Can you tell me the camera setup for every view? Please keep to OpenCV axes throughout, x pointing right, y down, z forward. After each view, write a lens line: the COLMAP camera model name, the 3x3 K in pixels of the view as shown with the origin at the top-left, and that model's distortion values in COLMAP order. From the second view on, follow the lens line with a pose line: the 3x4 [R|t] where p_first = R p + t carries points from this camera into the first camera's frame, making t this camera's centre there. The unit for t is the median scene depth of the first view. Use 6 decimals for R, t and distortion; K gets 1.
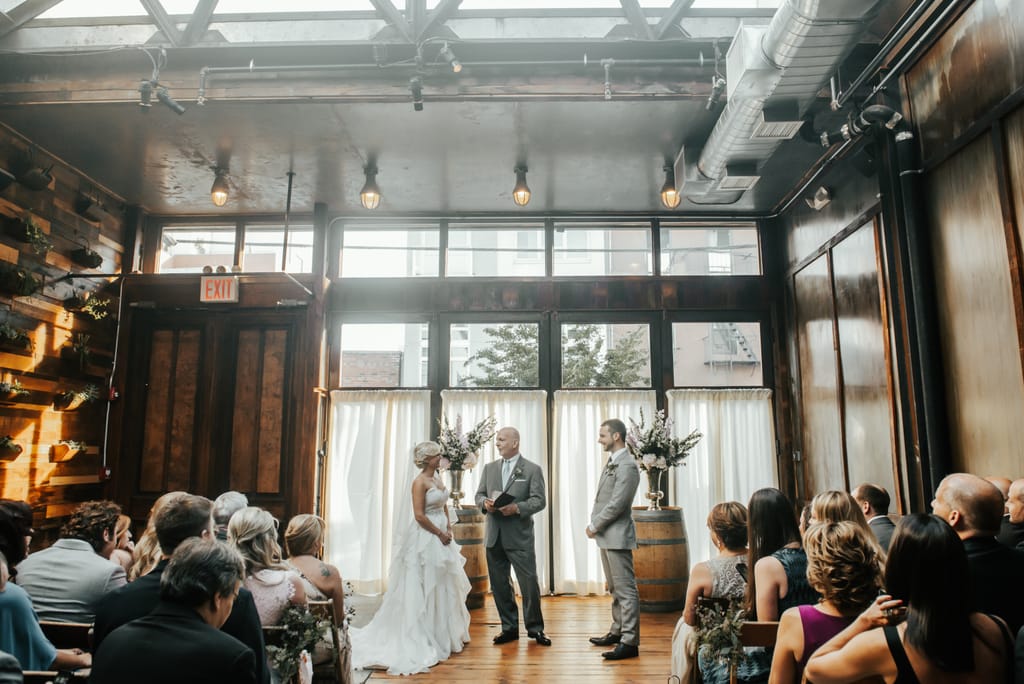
lens RADIAL K [[727.5, 0, 511.8], [0, 727.5, 365.9], [0, 0, 1]] dist [-0.048719, 0.000362]
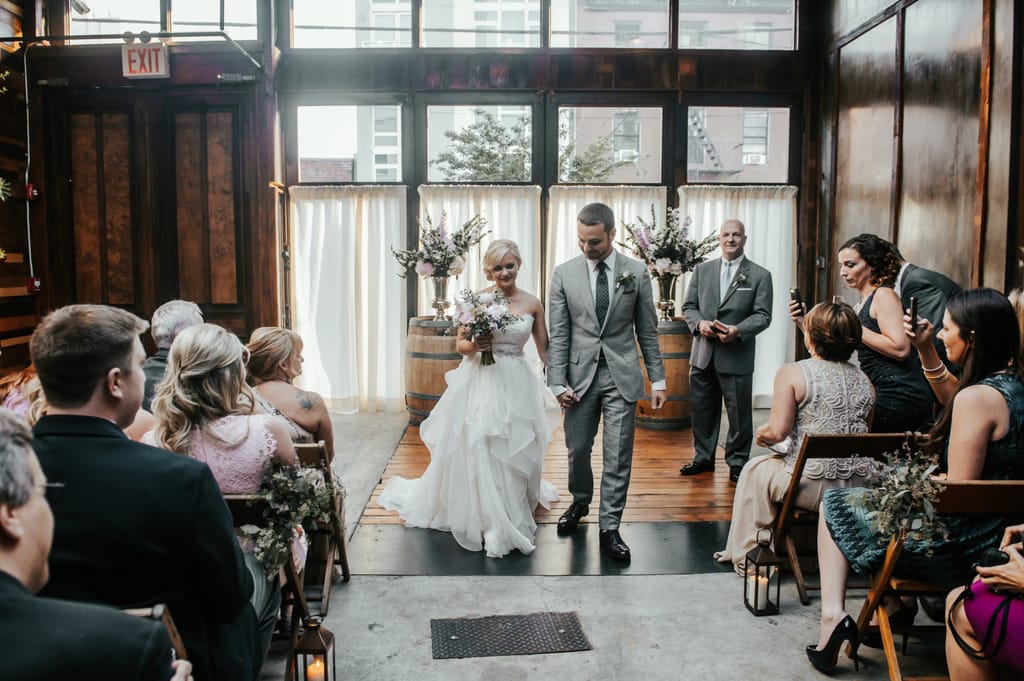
lens RADIAL K [[727.5, 0, 511.8], [0, 727.5, 364.4], [0, 0, 1]] dist [-0.048719, 0.000362]
pose [[0.998404, -0.006486, 0.056107, -0.036320], [-0.007942, 0.967391, 0.253162, 0.020751], [-0.055919, -0.253203, 0.965796, 0.107101]]
